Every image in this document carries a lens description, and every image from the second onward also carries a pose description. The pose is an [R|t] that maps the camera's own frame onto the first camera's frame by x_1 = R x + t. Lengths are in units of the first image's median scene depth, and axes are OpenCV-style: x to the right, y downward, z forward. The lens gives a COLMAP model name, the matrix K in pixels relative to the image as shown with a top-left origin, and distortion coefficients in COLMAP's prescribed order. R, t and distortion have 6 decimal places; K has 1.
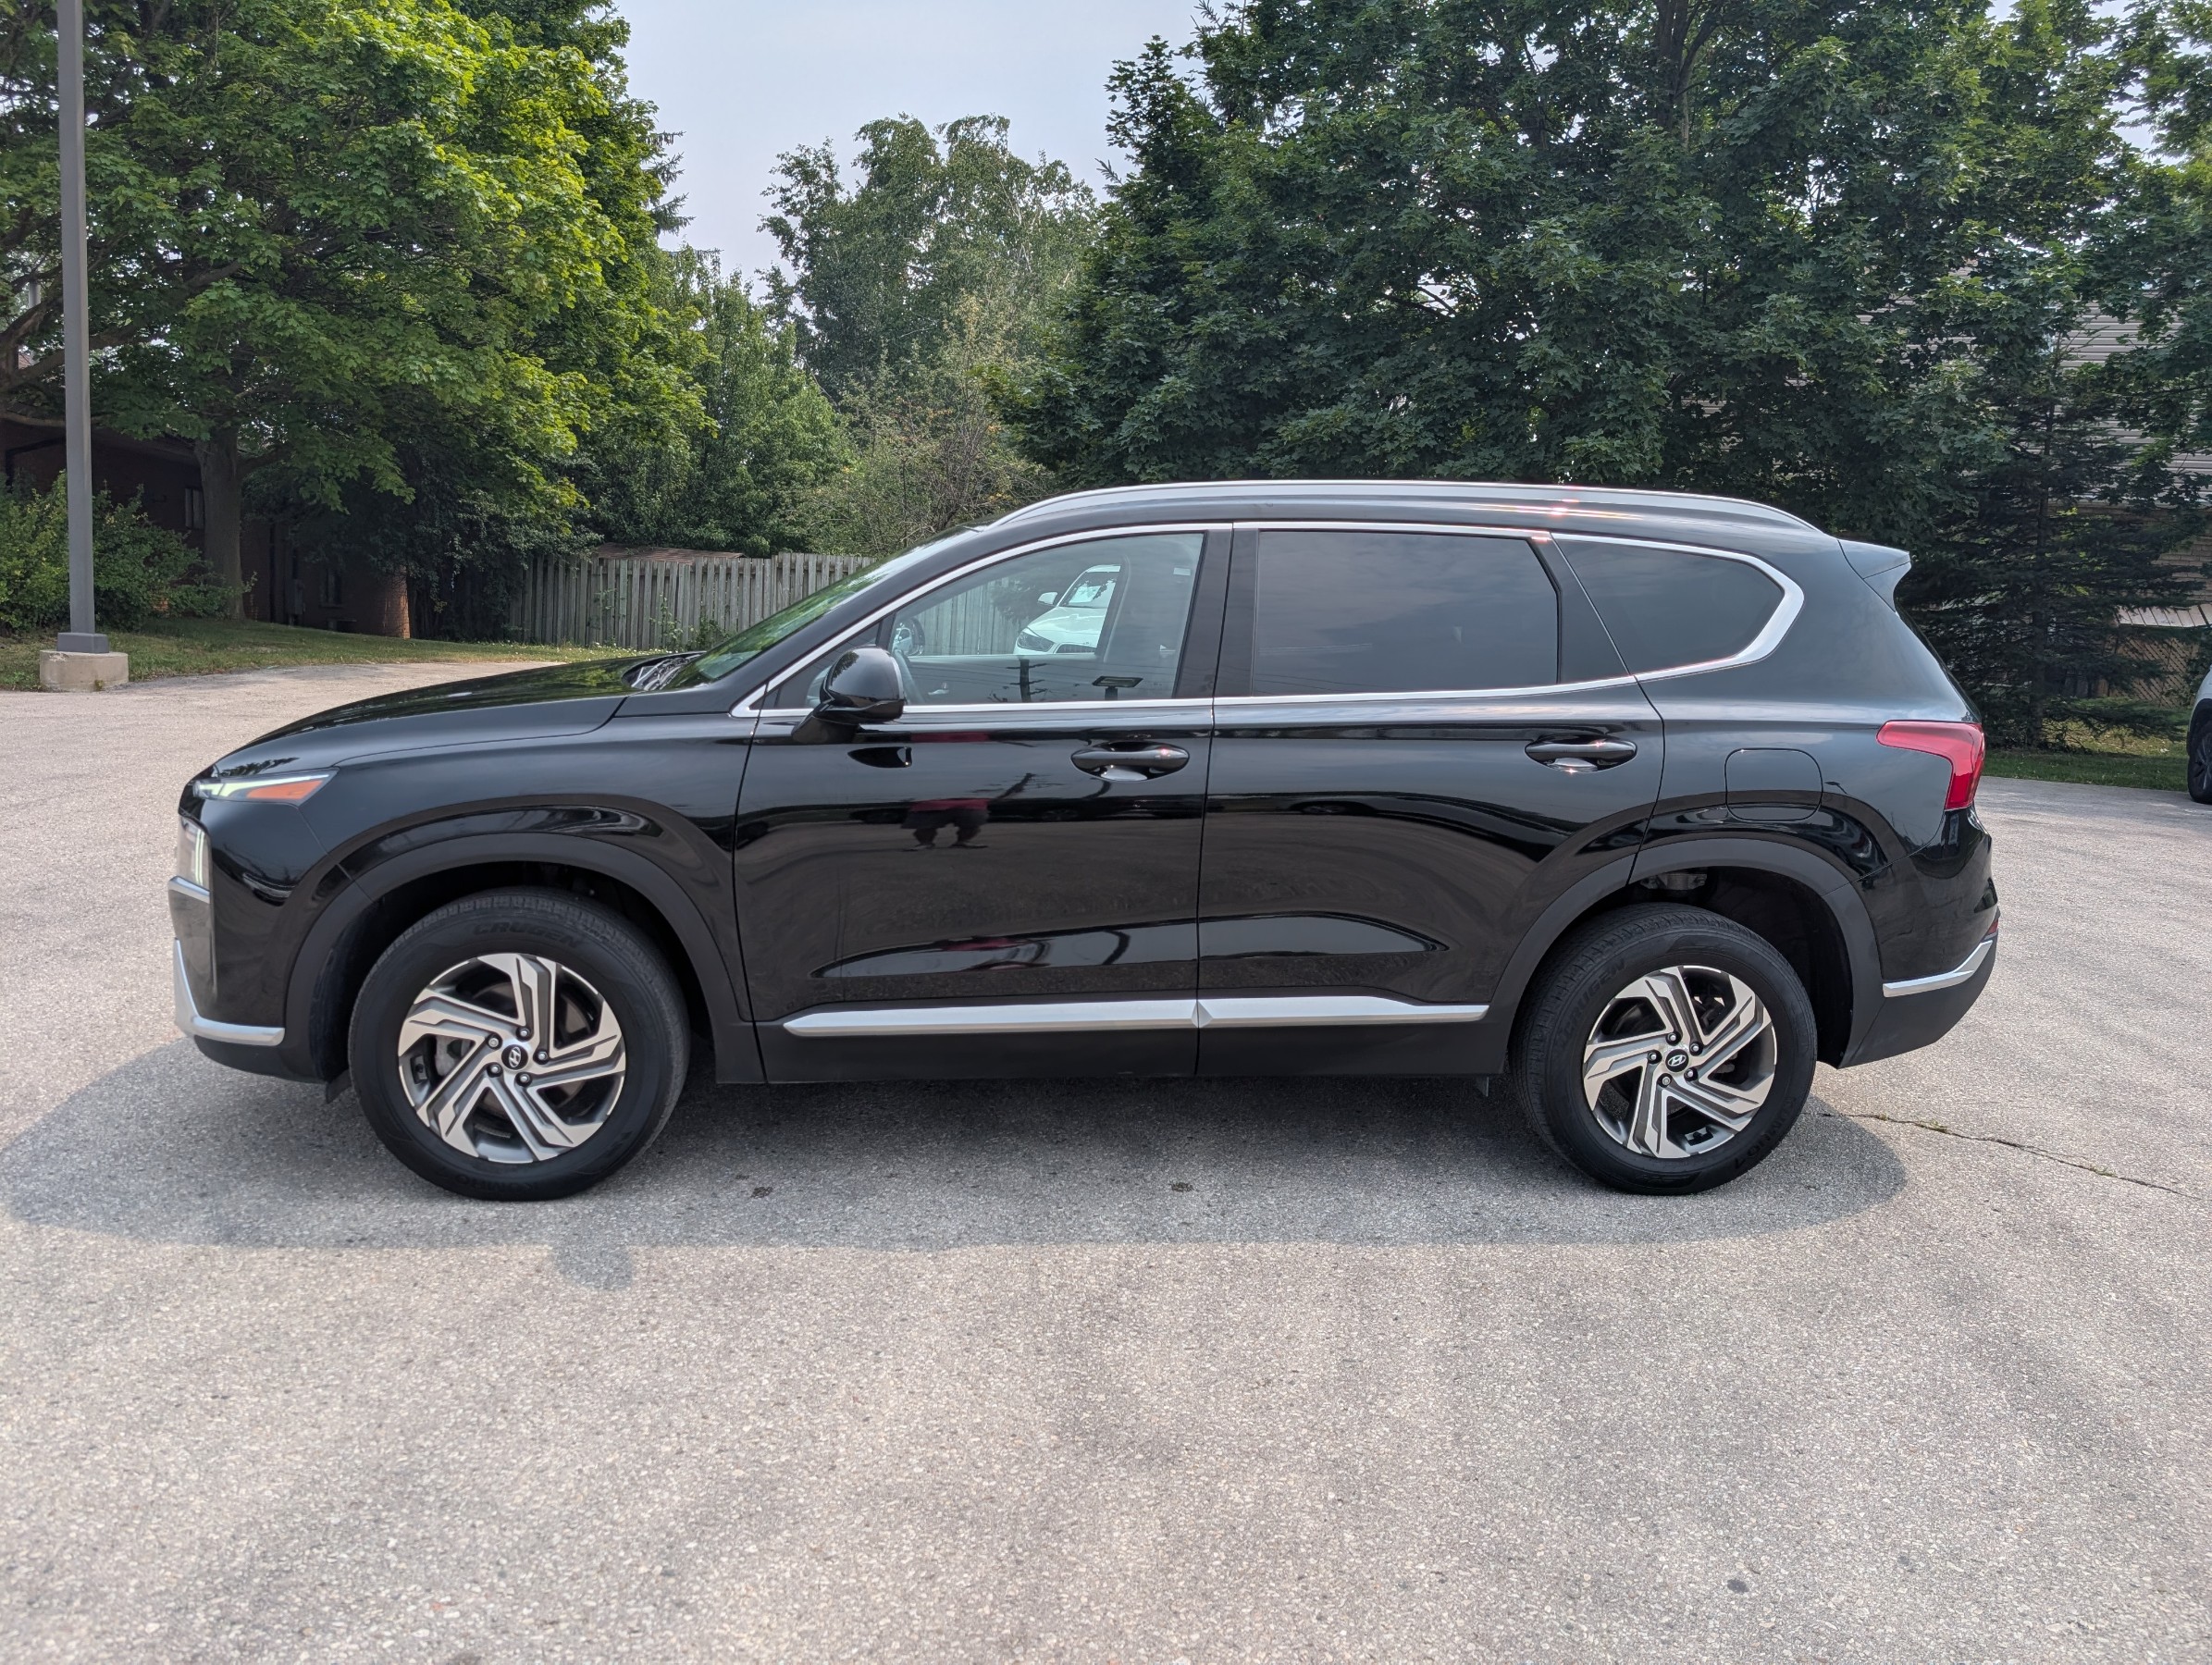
lens RADIAL K [[1537.3, 0, 1097.1], [0, 1537.3, 873.9], [0, 0, 1]] dist [0.013819, -0.003065]
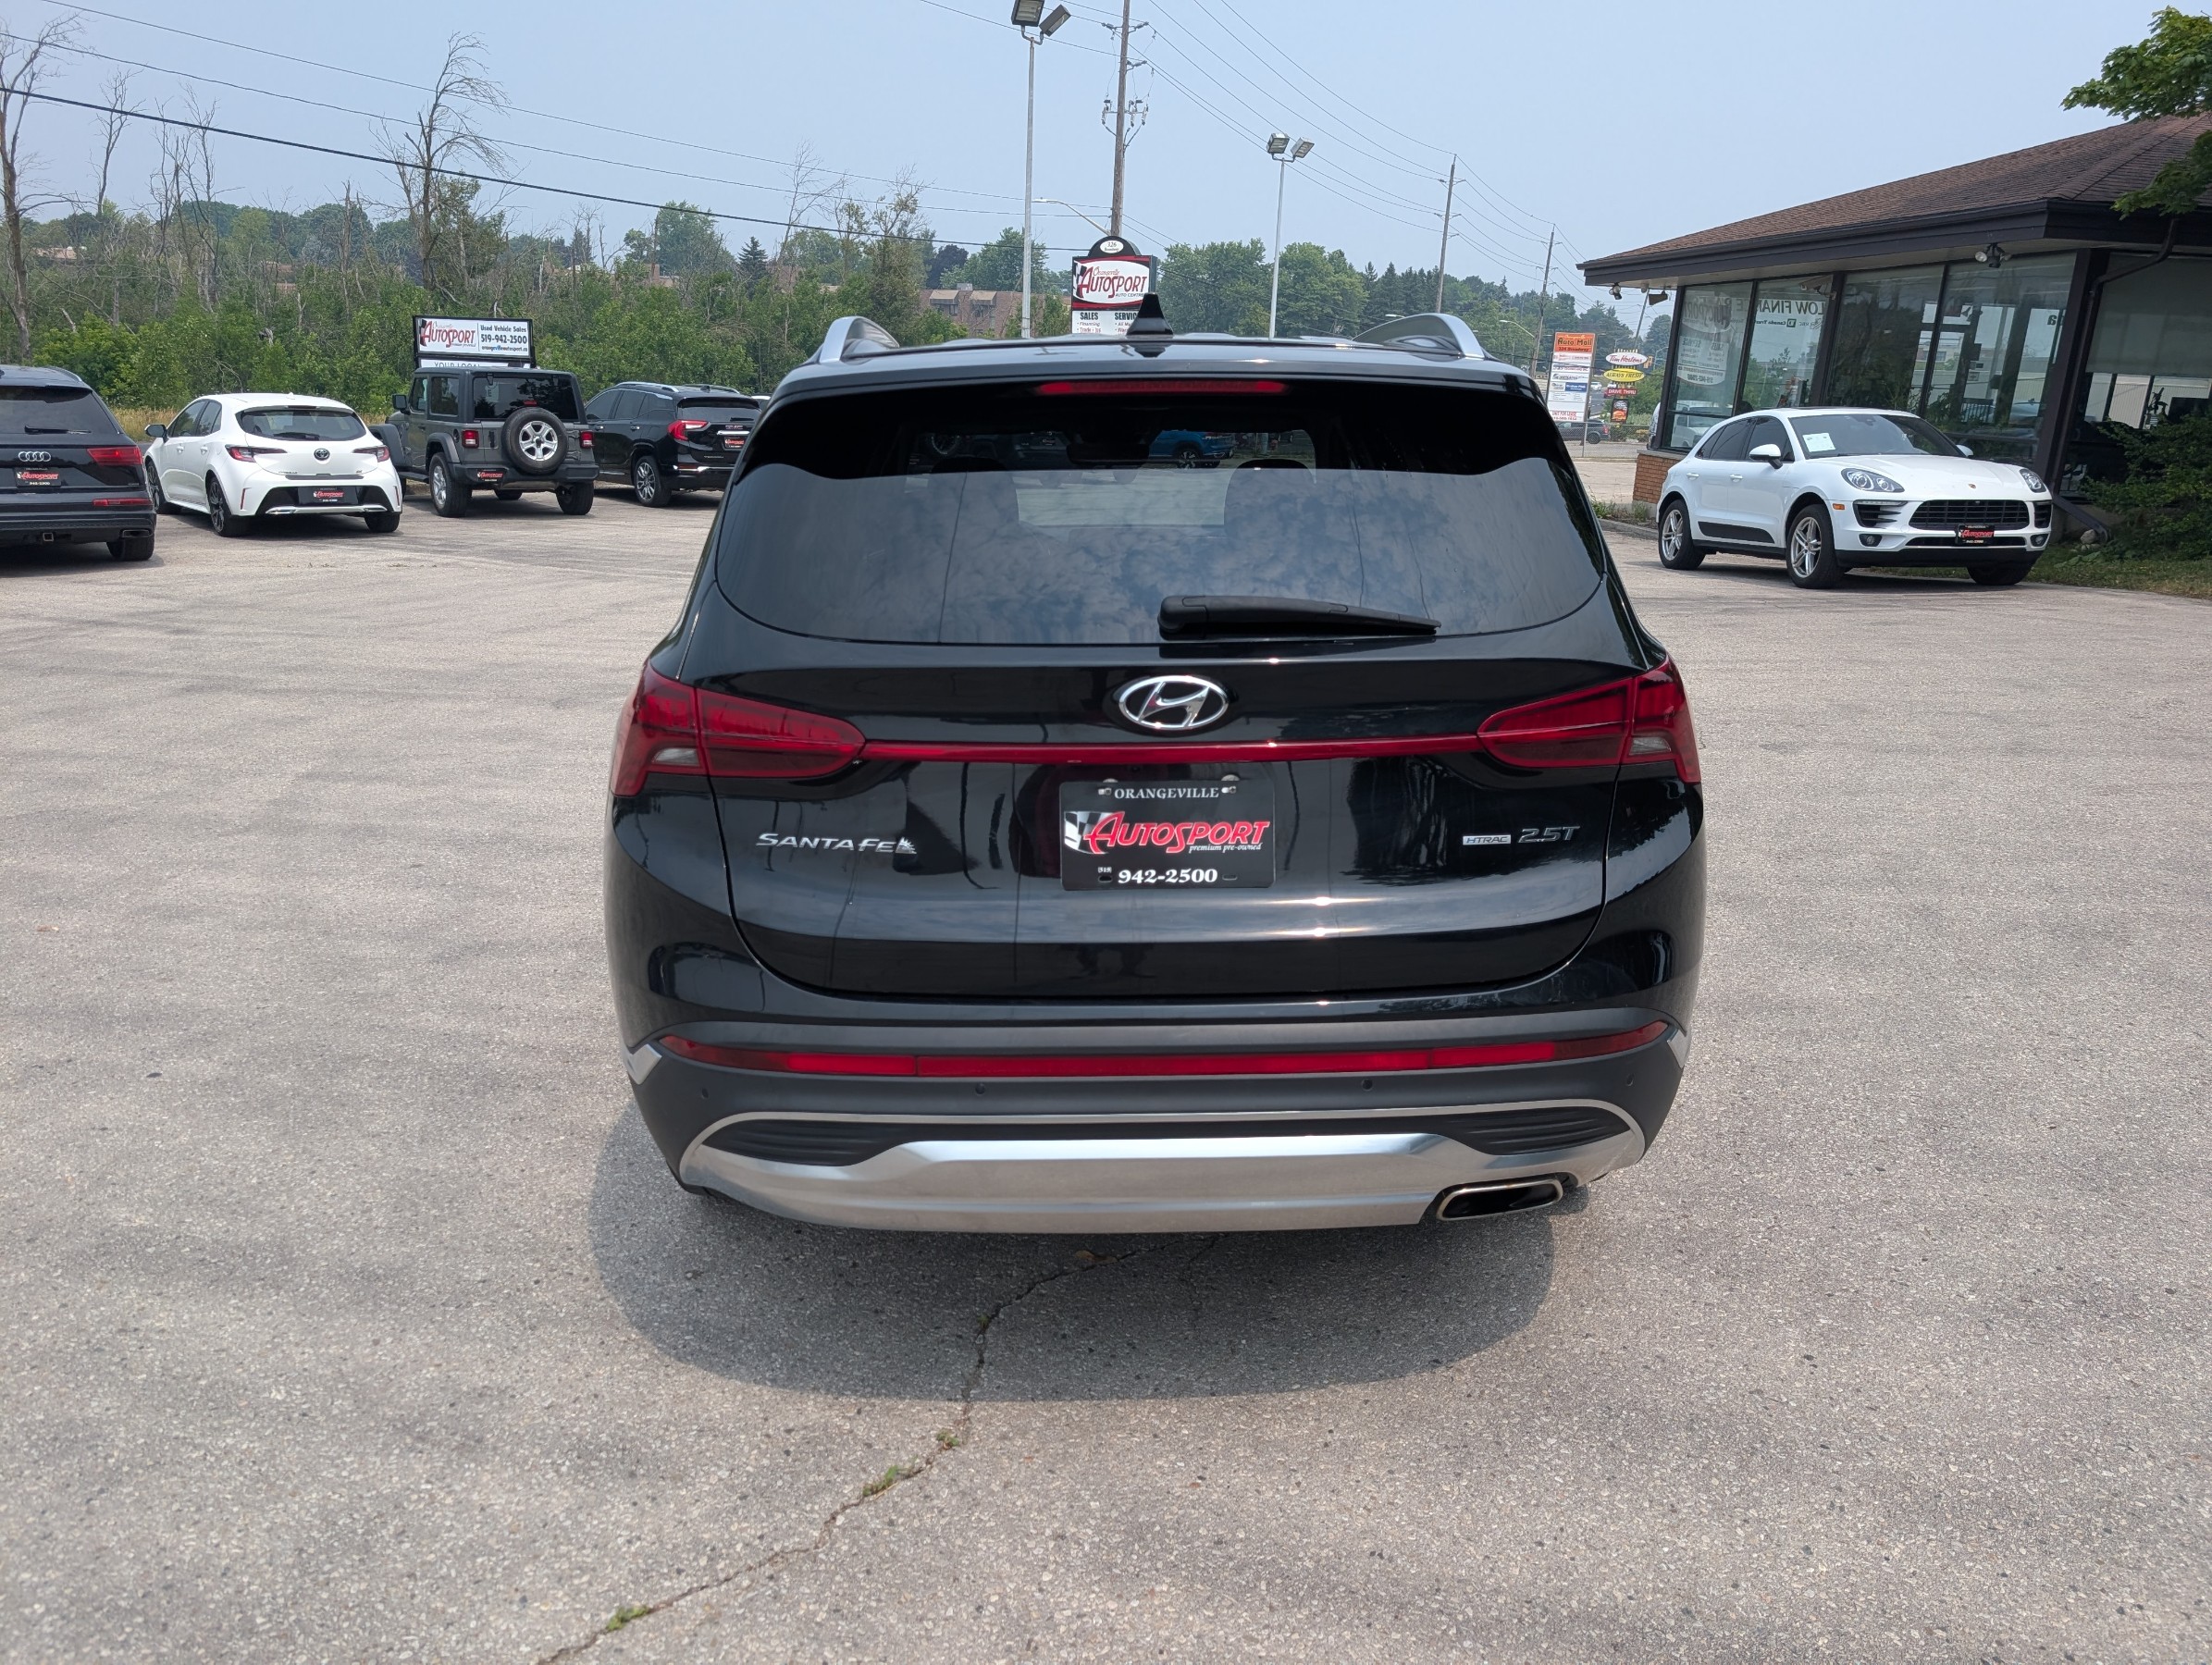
lens RADIAL K [[1560.5, 0, 1092.9], [0, 1560.5, 838.4], [0, 0, 1]] dist [0.008862, -0.002033]
pose [[-0.053575, 0.220553, -0.973902, 1.204434], [-0.199055, 0.953370, 0.226854, -0.213525], [0.978523, 0.206014, -0.007175, 1.218200]]
